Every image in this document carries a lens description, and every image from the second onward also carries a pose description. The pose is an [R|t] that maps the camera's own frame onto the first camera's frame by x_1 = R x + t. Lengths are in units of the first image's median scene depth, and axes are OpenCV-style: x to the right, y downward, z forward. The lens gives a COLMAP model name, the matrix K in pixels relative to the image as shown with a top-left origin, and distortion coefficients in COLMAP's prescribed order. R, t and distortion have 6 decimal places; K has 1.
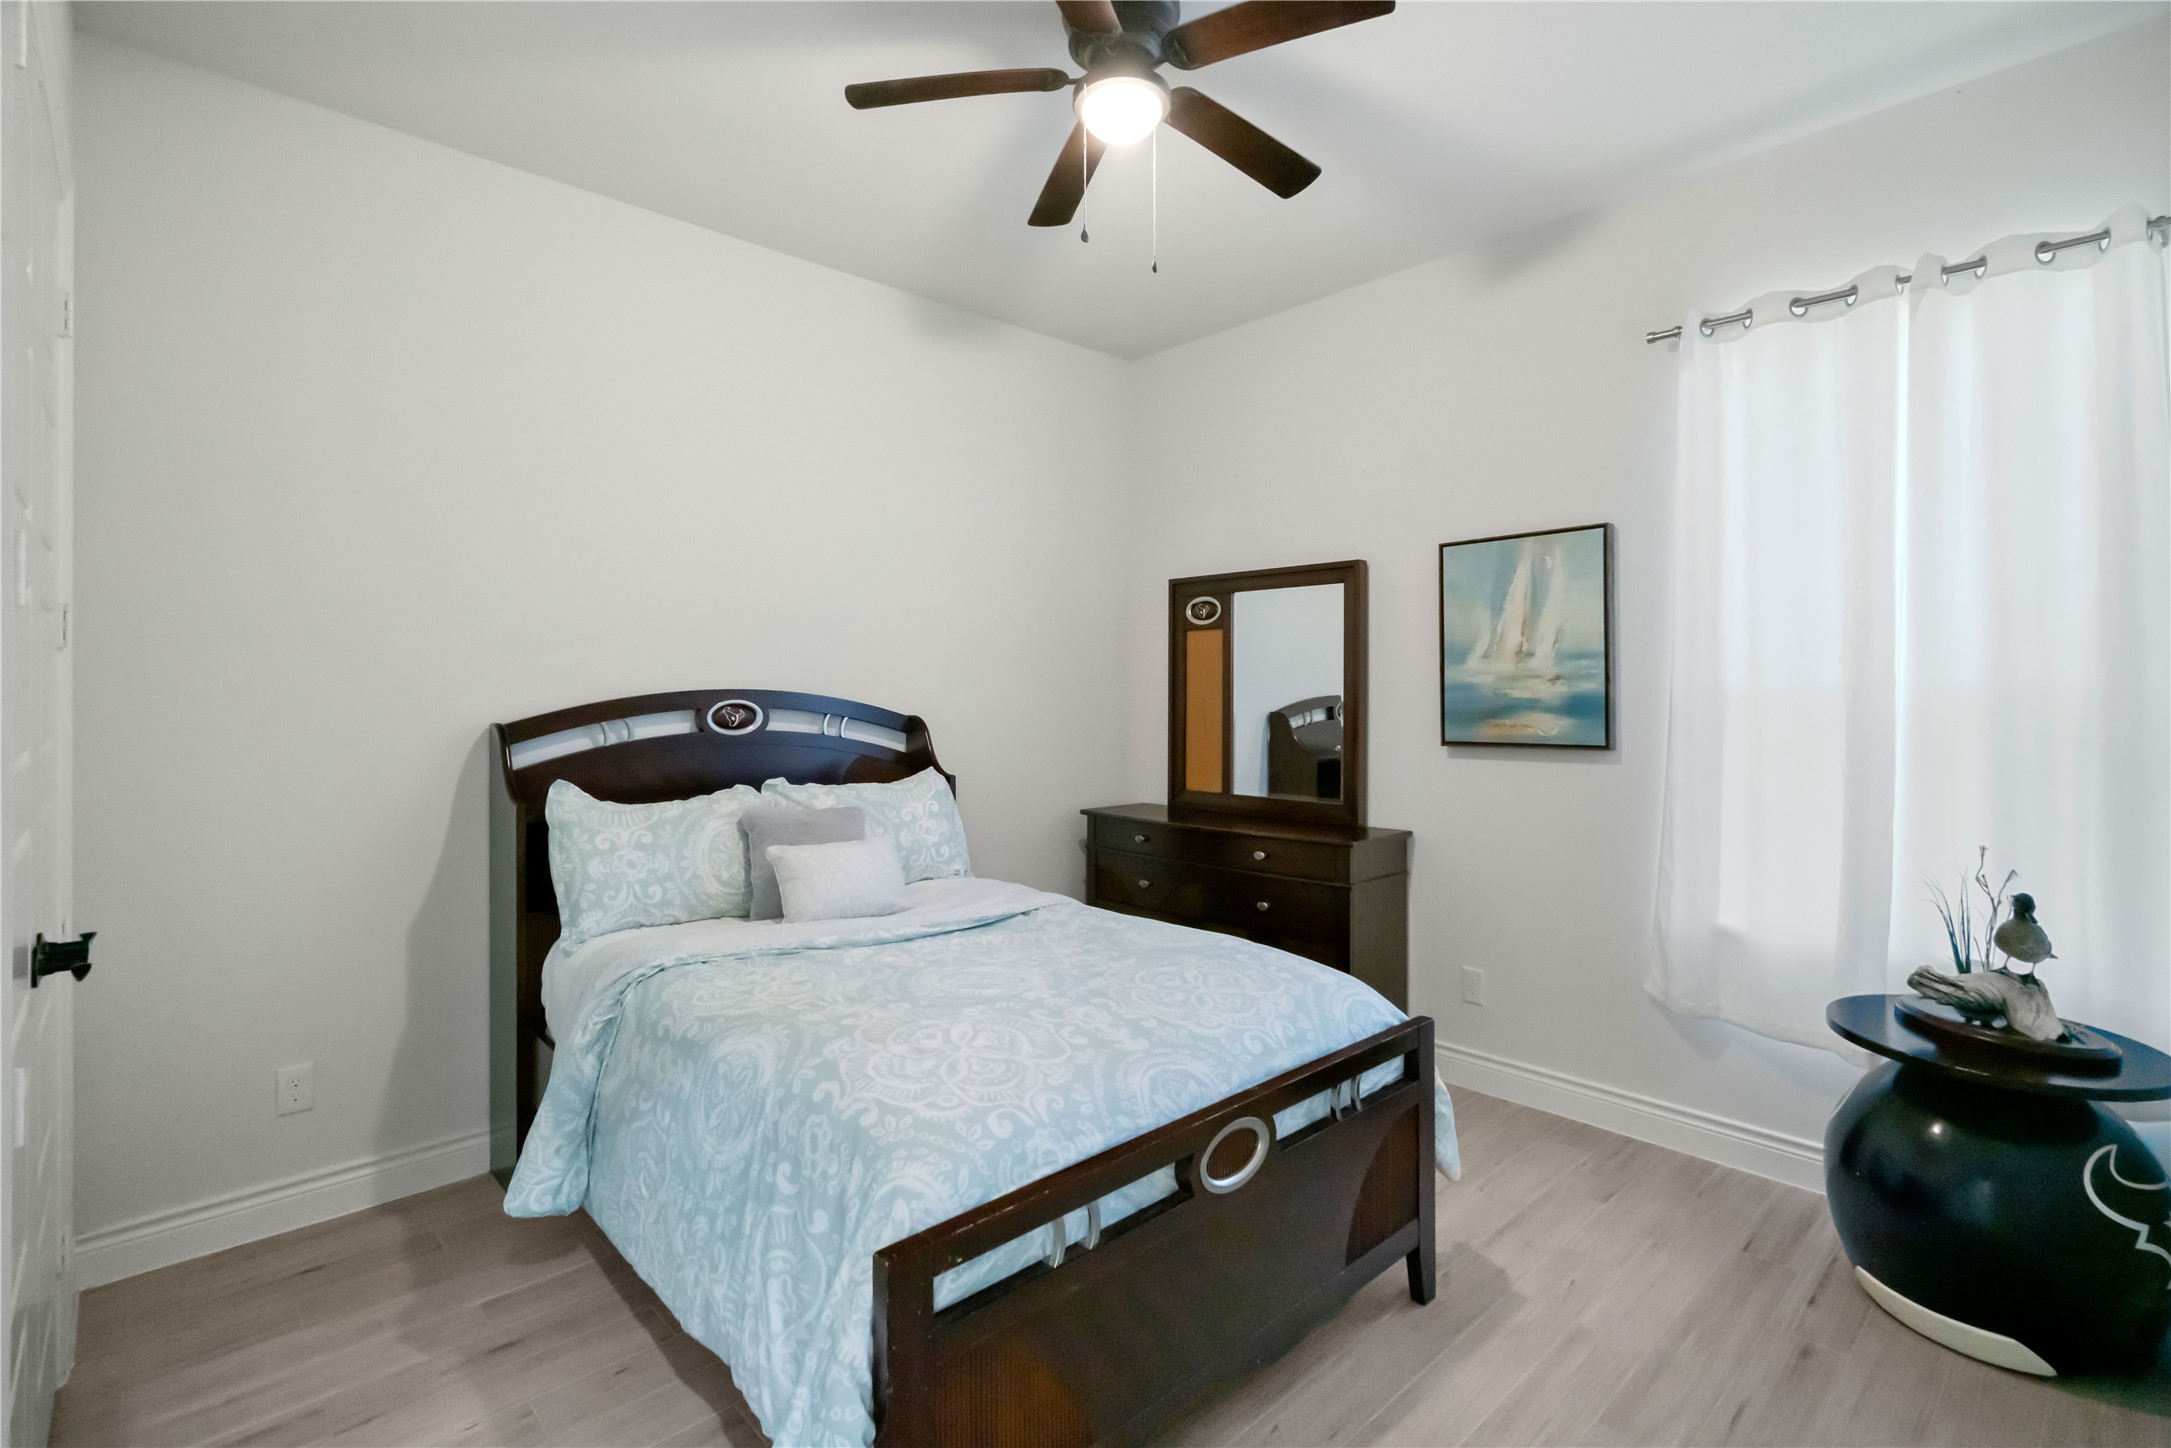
lens RADIAL K [[989.5, 0, 1089.7], [0, 989.5, 717.1], [0, 0, 1]] dist [-0.005797, 0.004180]
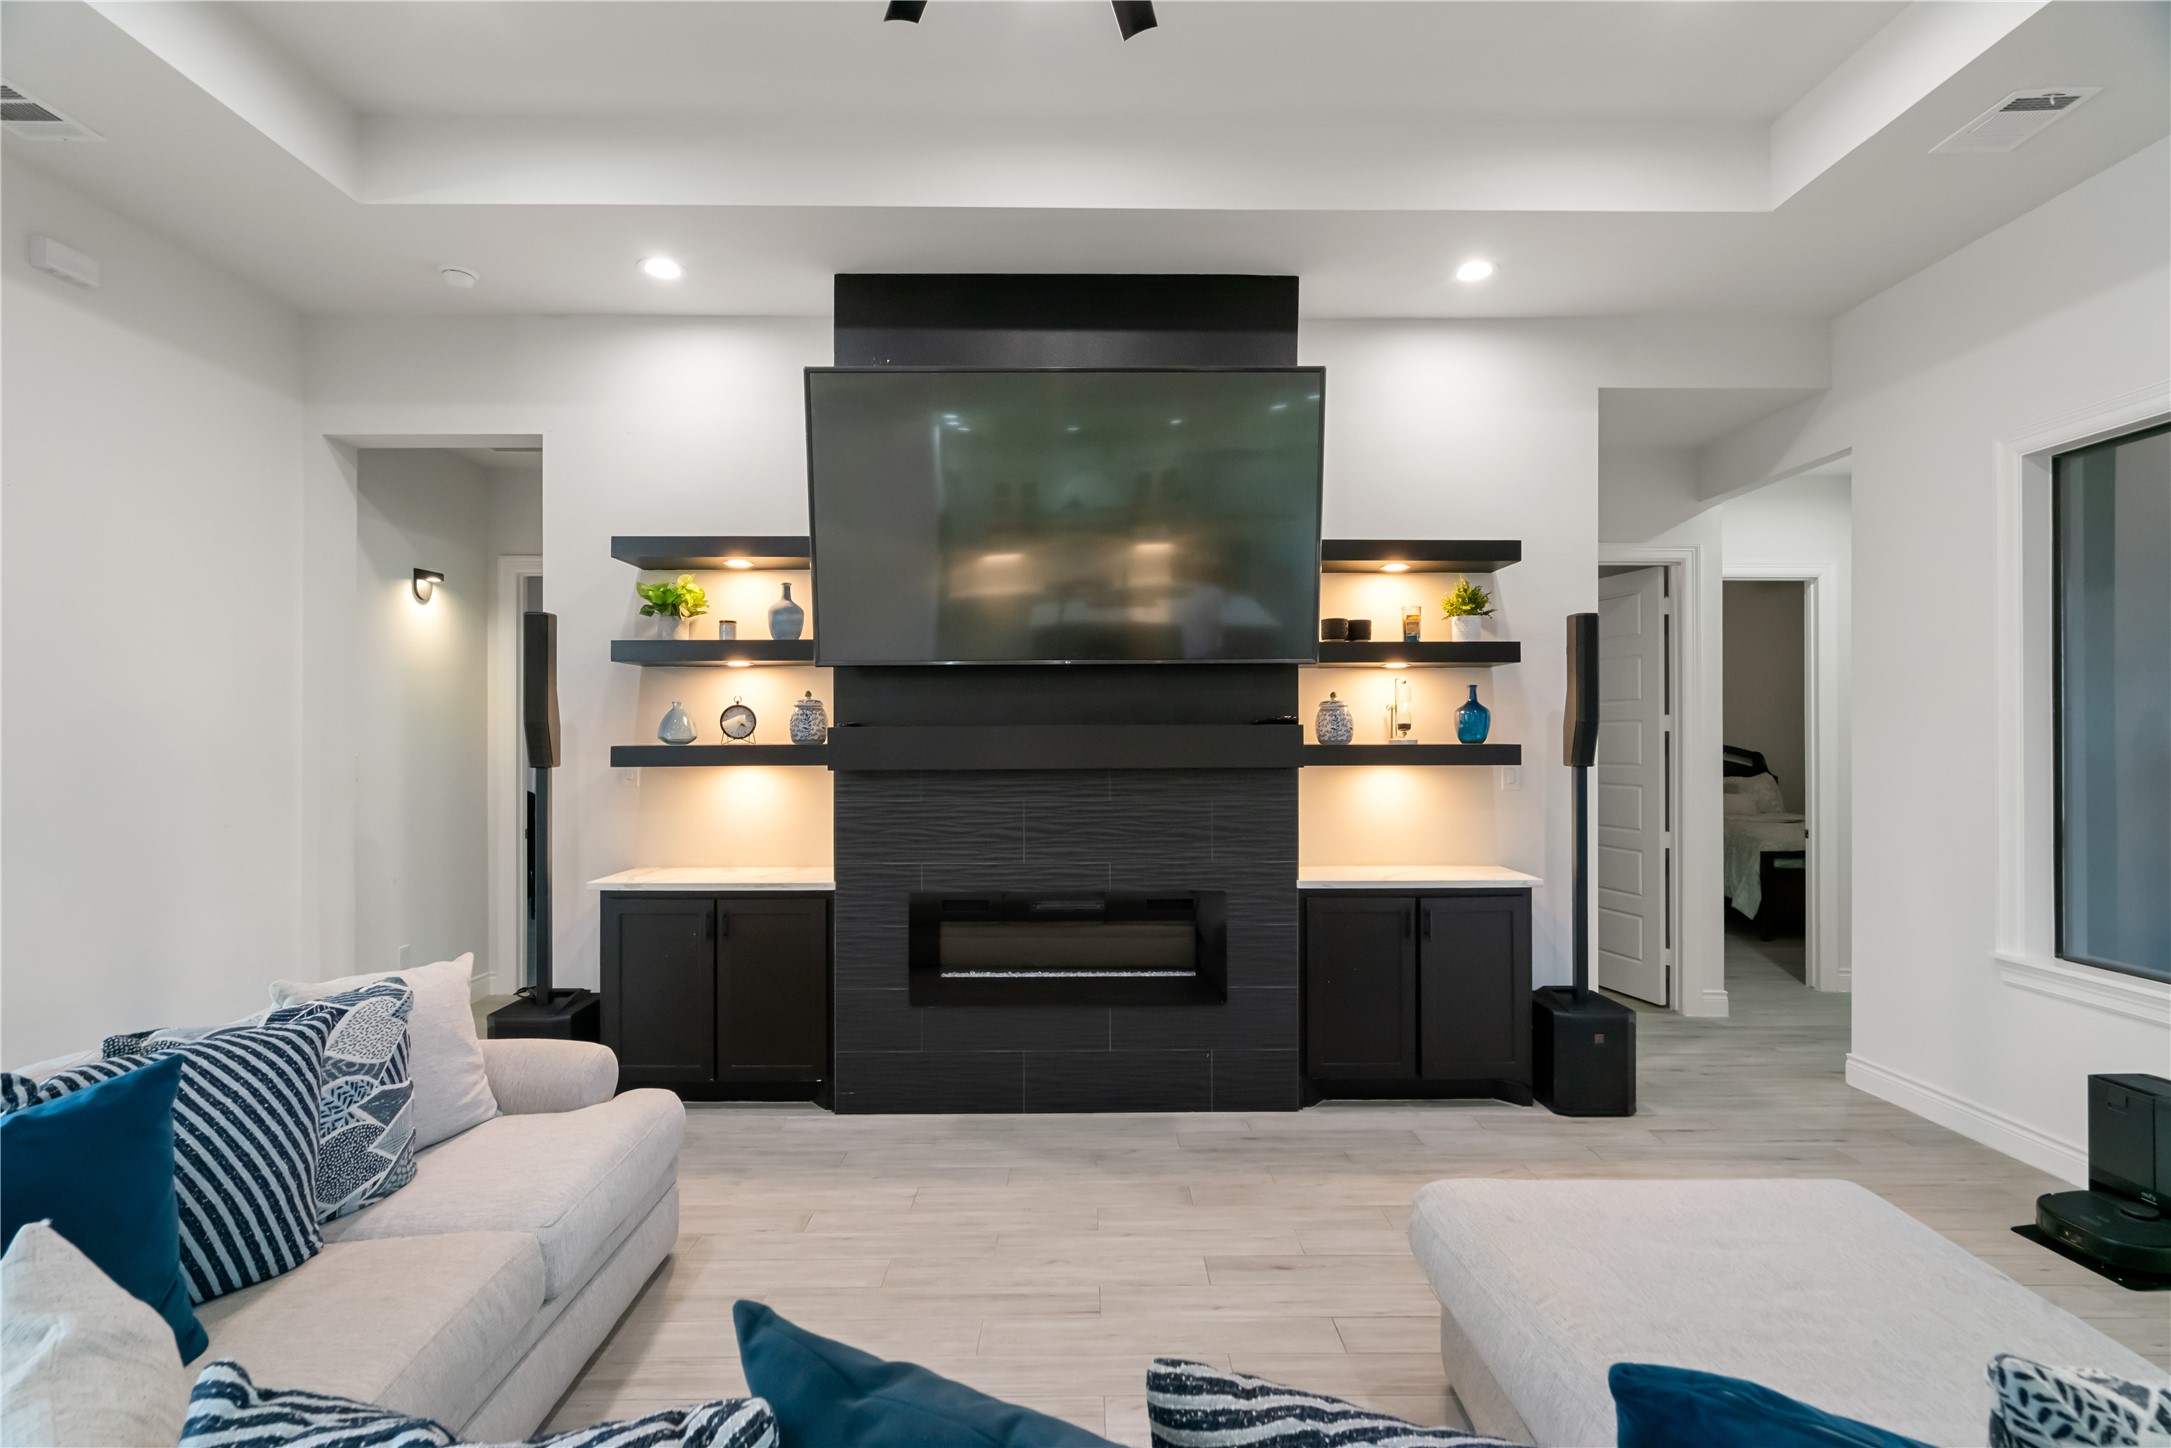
lens RADIAL K [[989.5, 0, 1081.4], [0, 989.5, 738.0], [0, 0, 1]] dist [-0.005797, 0.004180]
pose [[0.732386, -0.012514, -0.680774, 0.287475], [0.000478, 0.999840, -0.017865, 0.009074], [0.680889, 0.012758, 0.732275, -2.118956]]
